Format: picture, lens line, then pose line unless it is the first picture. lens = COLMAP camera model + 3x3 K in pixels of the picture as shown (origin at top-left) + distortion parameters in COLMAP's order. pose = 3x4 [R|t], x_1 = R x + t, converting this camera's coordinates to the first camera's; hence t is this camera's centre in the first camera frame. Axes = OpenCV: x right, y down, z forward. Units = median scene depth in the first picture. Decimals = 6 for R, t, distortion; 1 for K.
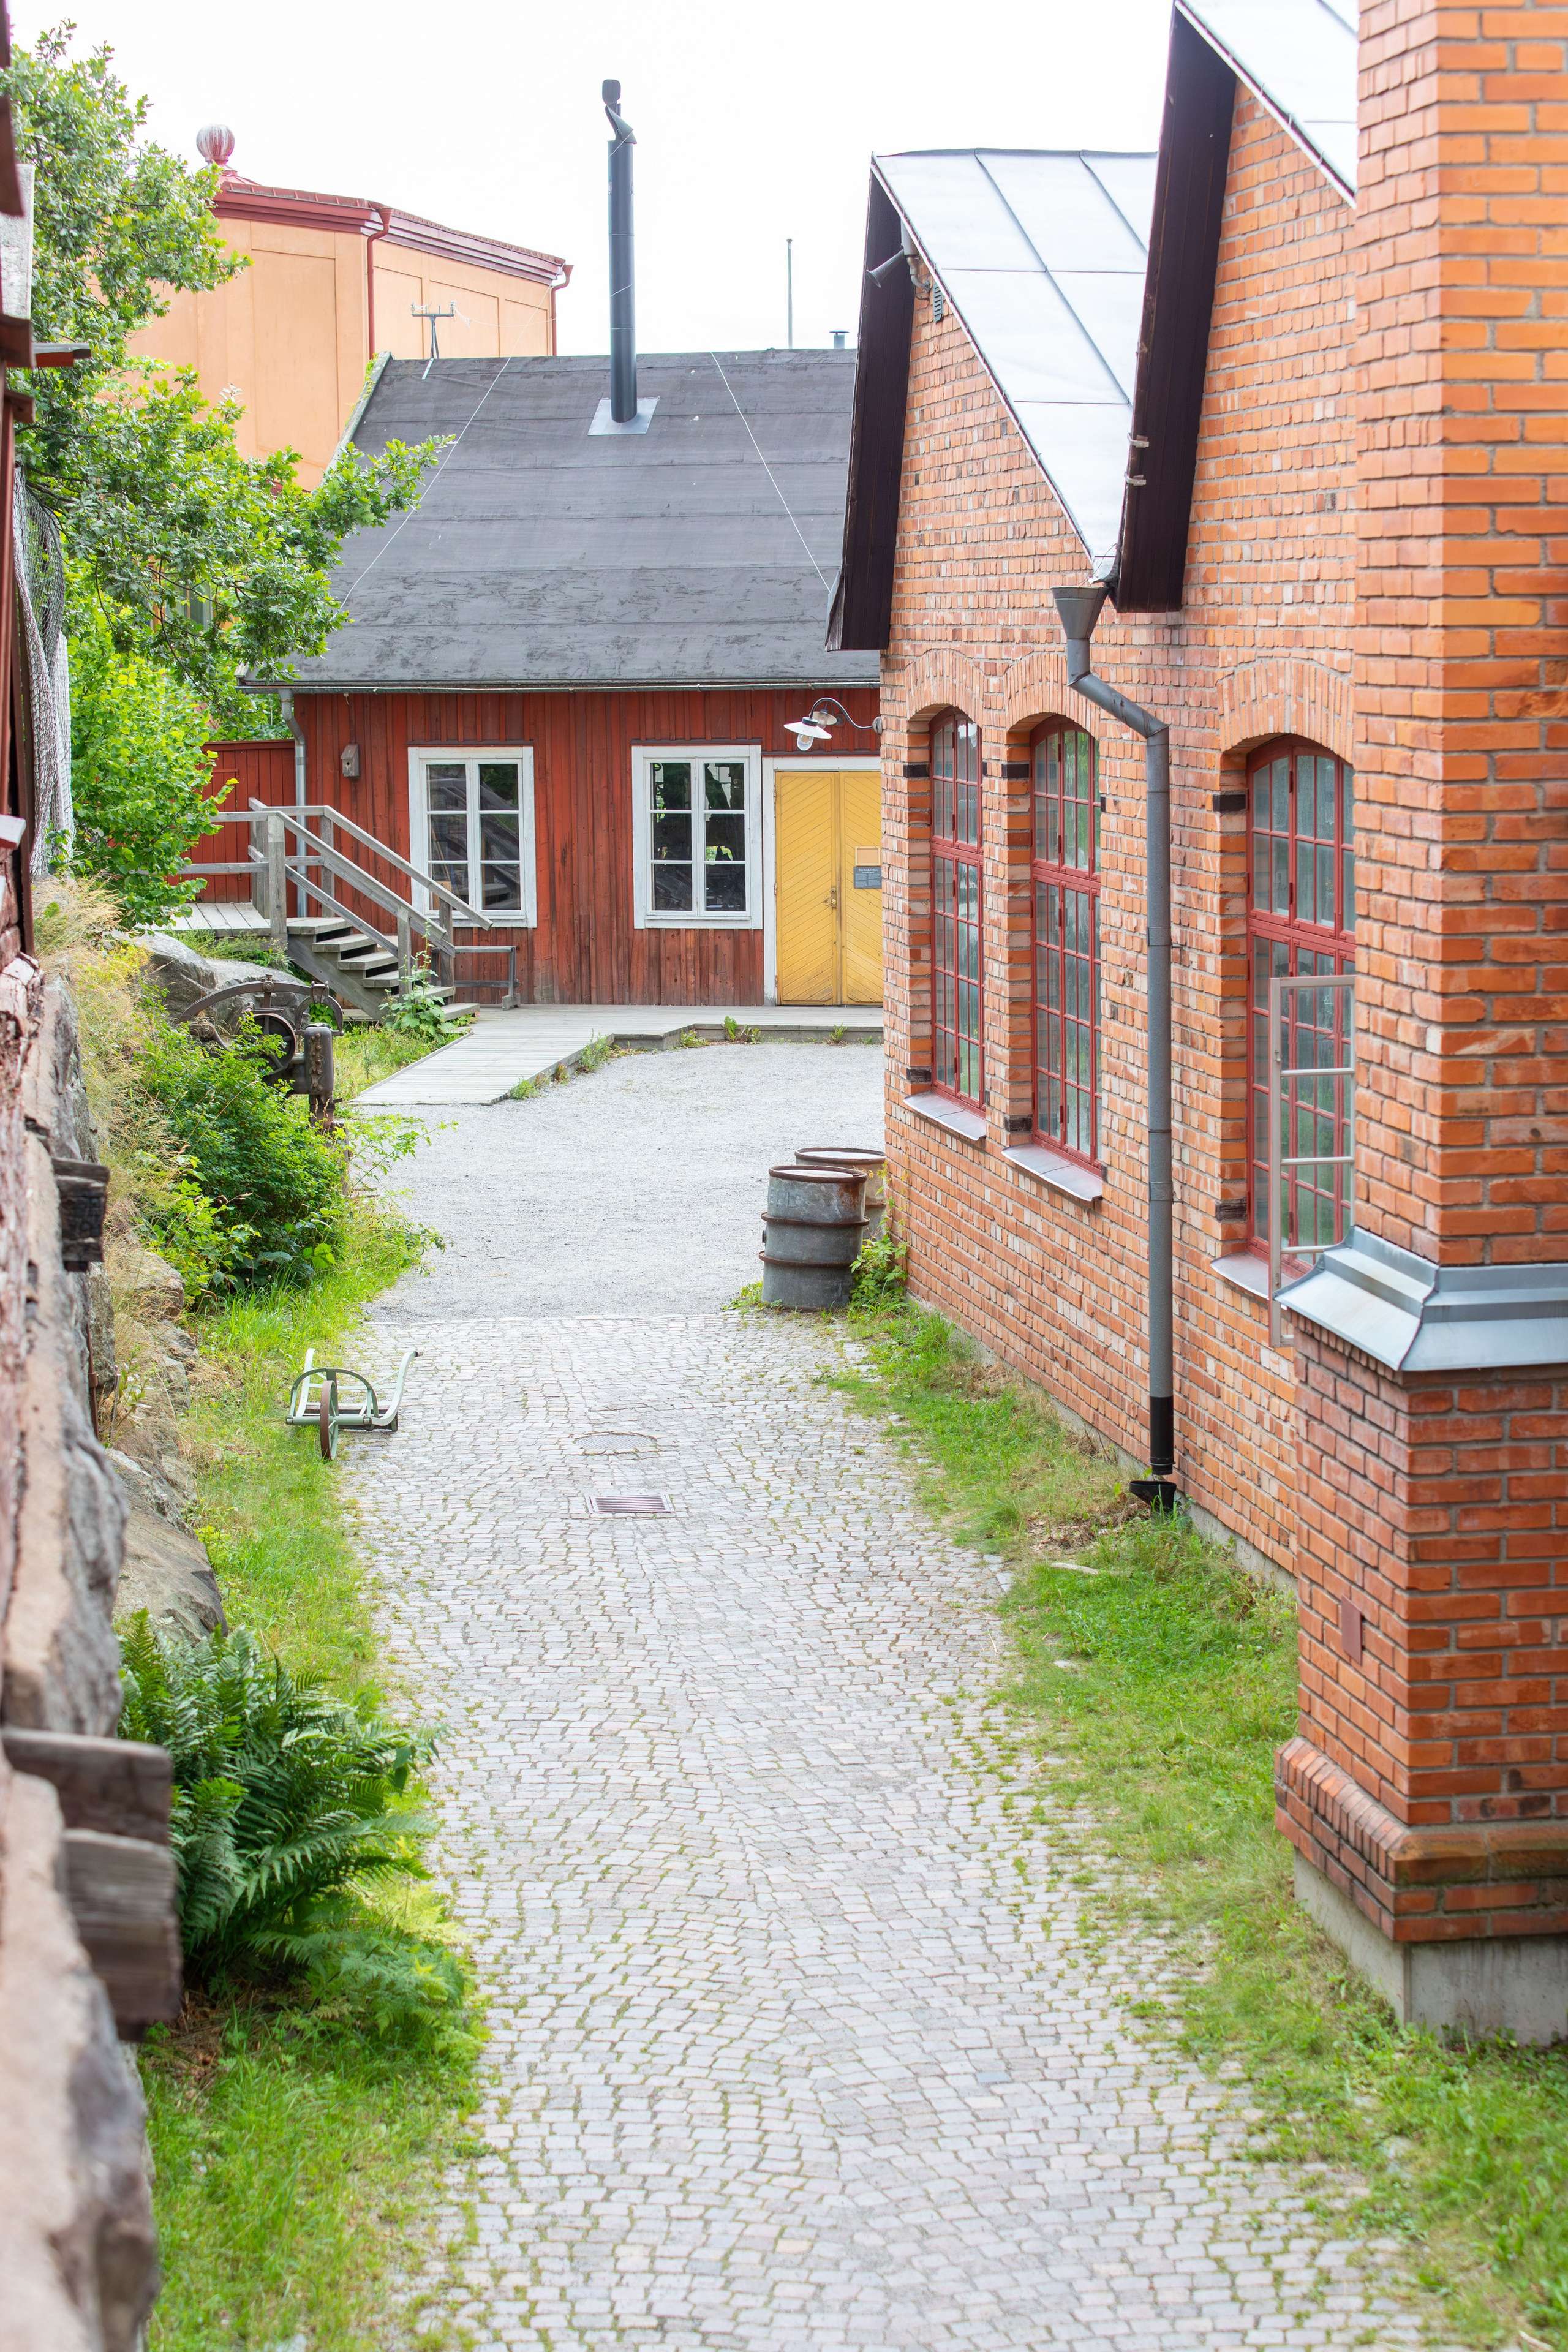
lens RADIAL K [[4557.5, 0, 784.0], [0, 4557.5, 1176.0], [0, 0, 1]] dist [0.044226, 0.071907]
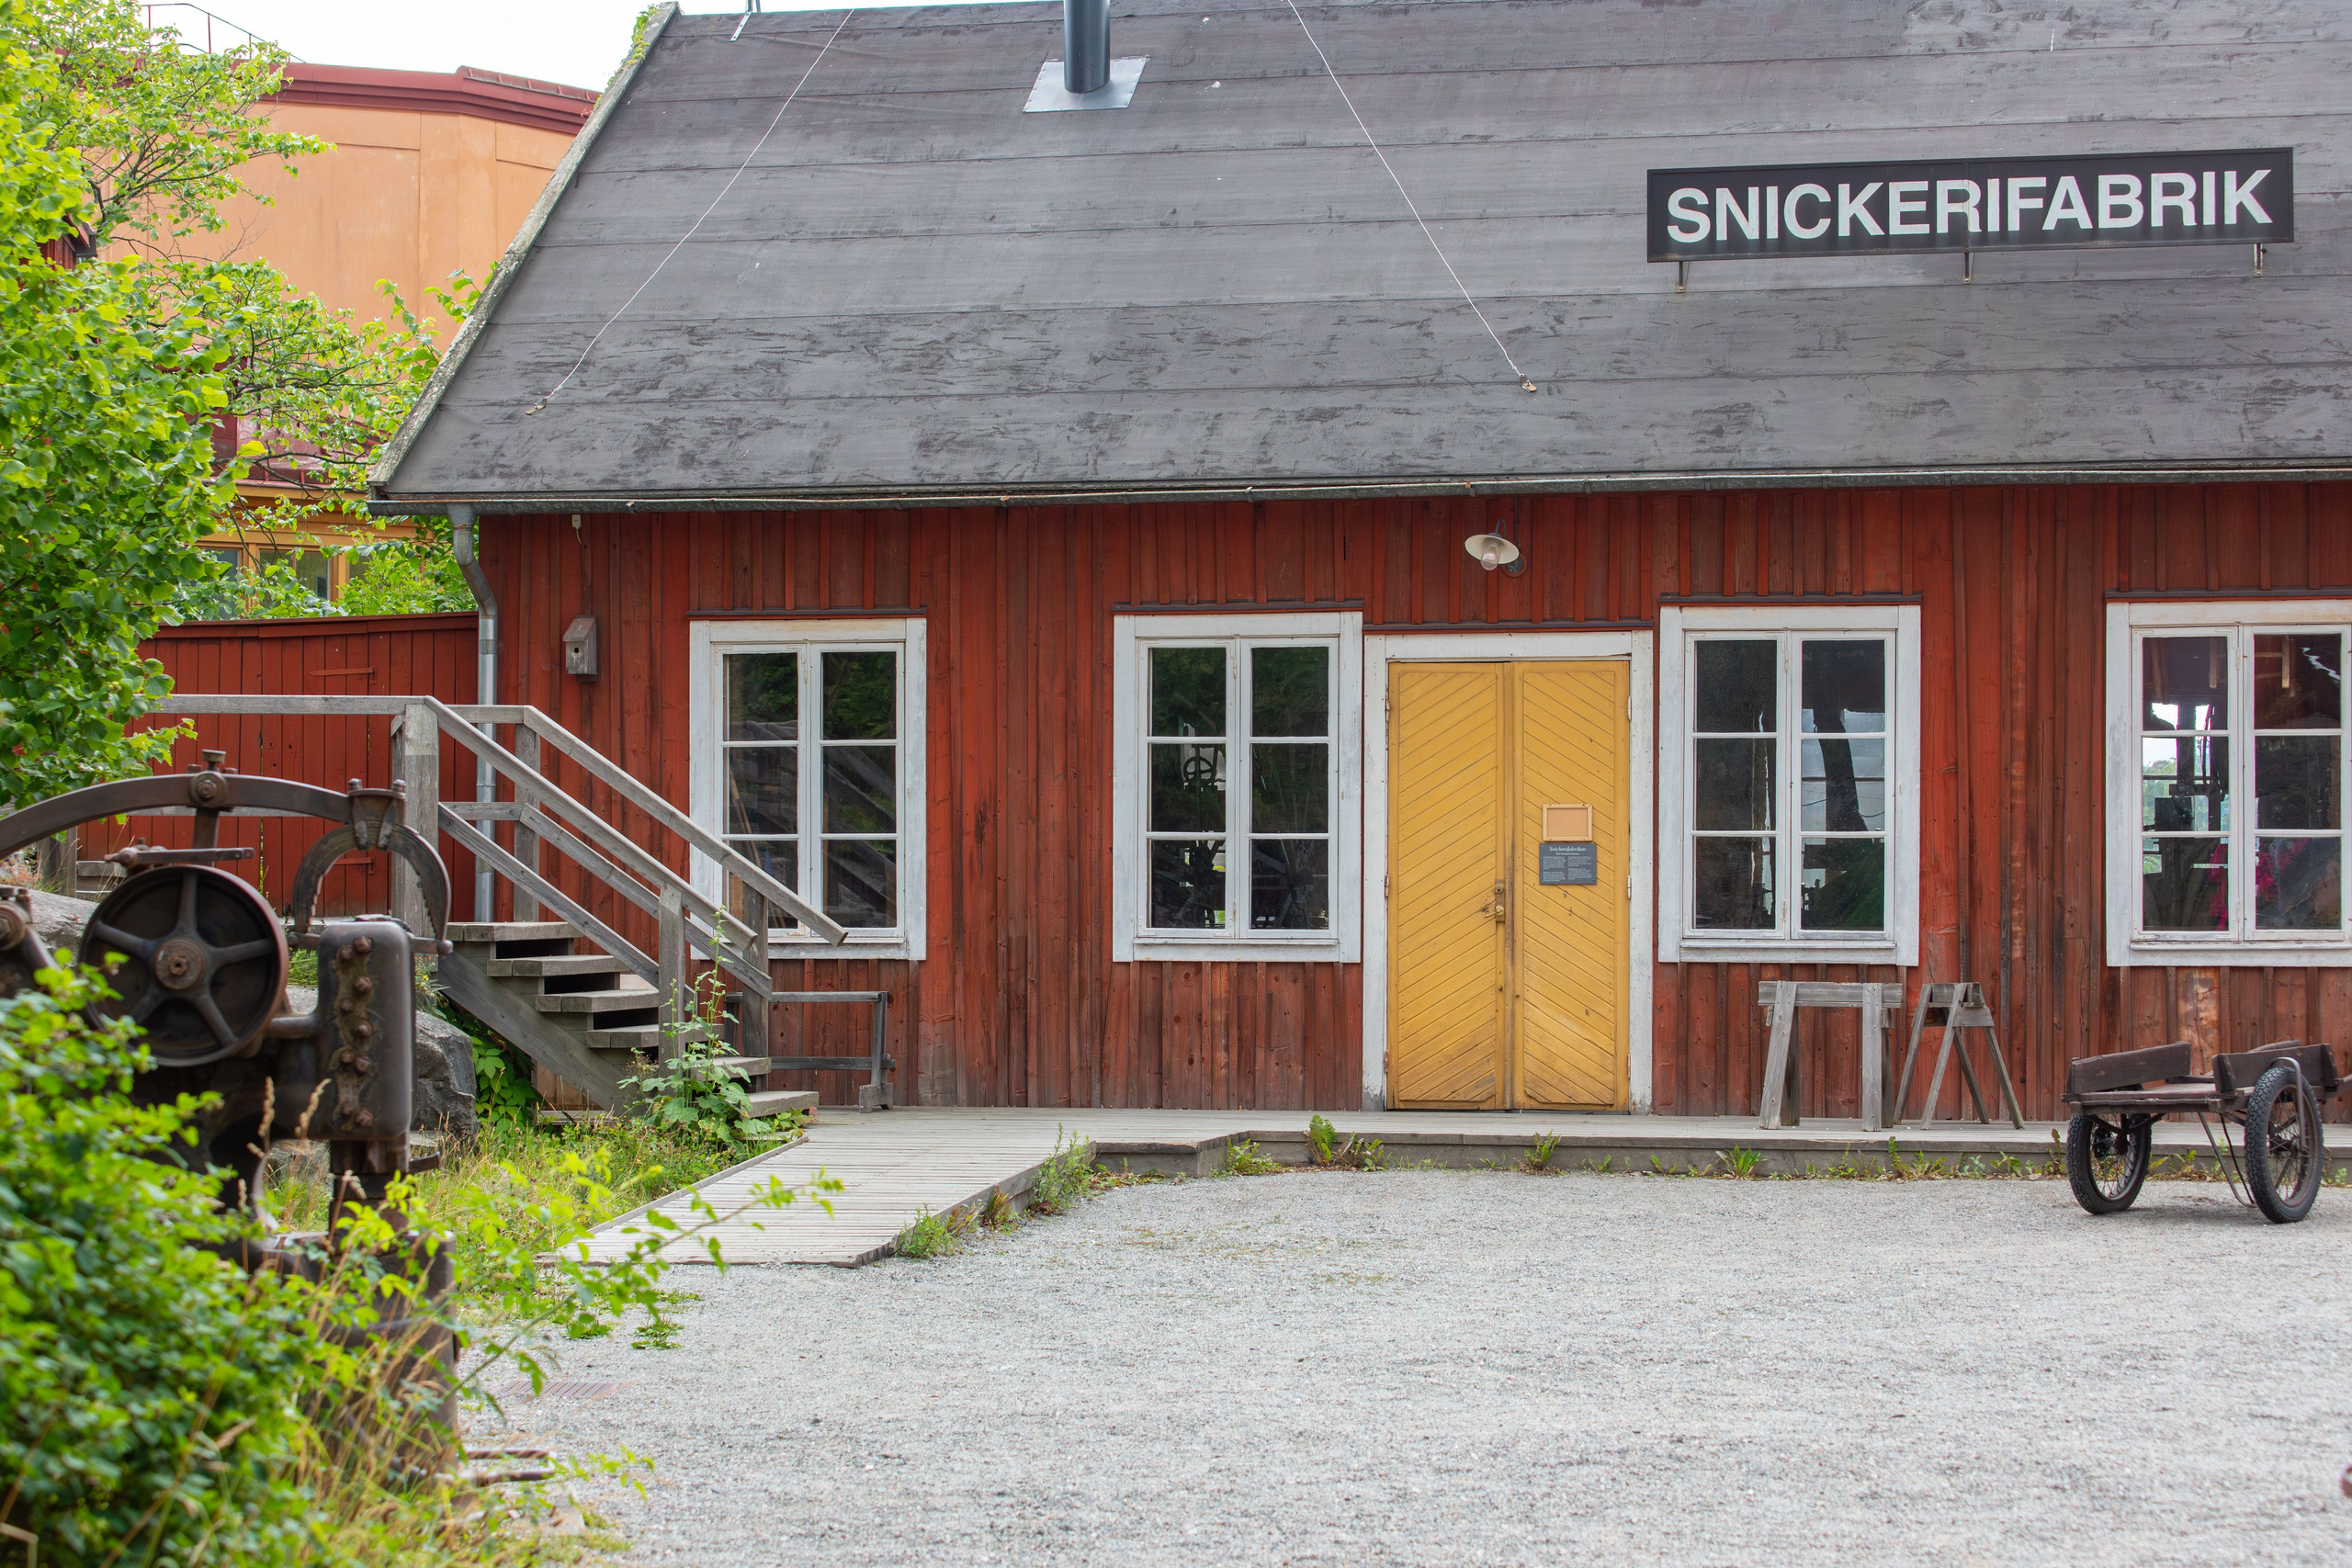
lens RADIAL K [[4873.1, 0, 1176.0], [0, 4873.1, 784.0], [0, 0, 1]] dist [-0.016409, 0.130981]
pose [[0.999803, 0.012224, 0.015663, -0.034667], [-0.009992, 0.990739, -0.135415, 0.001373], [-0.017173, 0.135231, 0.990665, 0.441444]]
